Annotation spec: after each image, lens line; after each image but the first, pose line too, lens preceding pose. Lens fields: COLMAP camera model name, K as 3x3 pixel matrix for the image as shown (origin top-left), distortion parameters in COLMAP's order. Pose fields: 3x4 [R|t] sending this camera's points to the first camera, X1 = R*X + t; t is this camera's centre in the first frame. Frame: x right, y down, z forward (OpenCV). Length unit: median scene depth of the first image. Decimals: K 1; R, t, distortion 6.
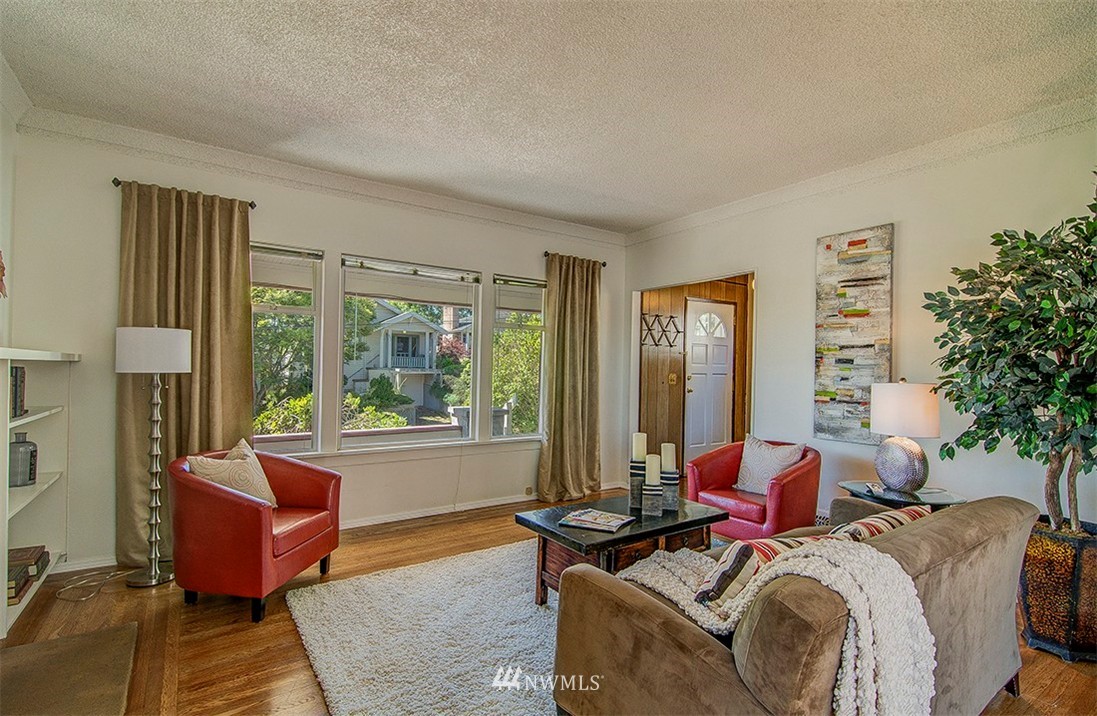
lens RADIAL K [[523.6, 0, 548.5], [0, 523.6, 358.0], [0, 0, 1]] dist [0.004805, -0.000106]
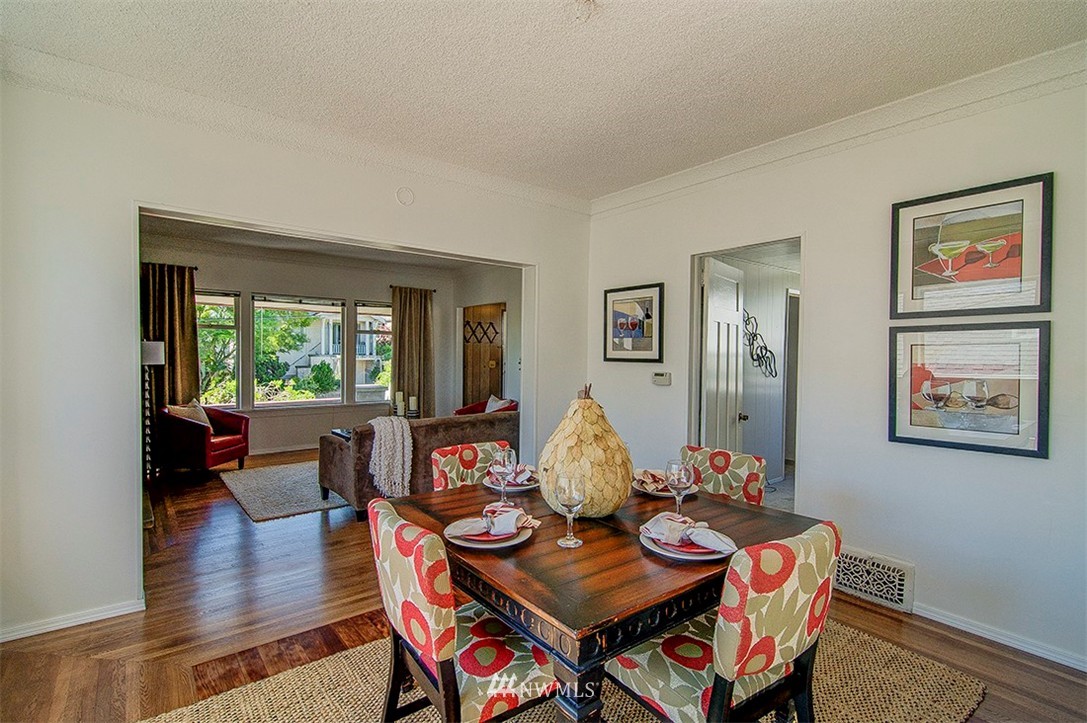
lens RADIAL K [[510.4, 0, 543.5], [0, 510.4, 361.5], [0, 0, 1]] dist [-0.004883, -0.000632]
pose [[0.996444, -0.007112, 0.083963, 0.267718], [0.004119, 0.999352, 0.035764, -0.020881], [-0.084163, -0.035291, 0.995827, -0.479812]]
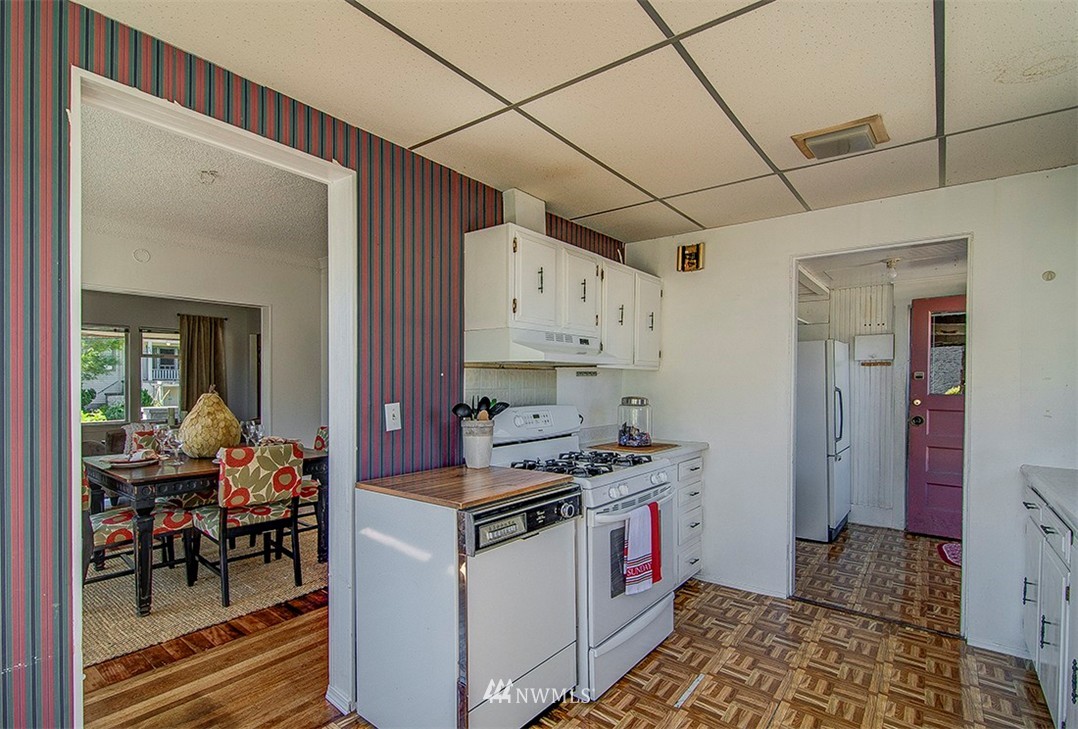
lens RADIAL K [[506.8, 0, 530.0], [0, 506.8, 383.9], [0, 0, 1]] dist [0.004708, -0.000043]
pose [[0.949579, -0.018589, 0.312977, 0.472073], [0.008175, 0.999369, 0.034554, -0.014420], [-0.313422, -0.030253, 0.949132, -0.803360]]
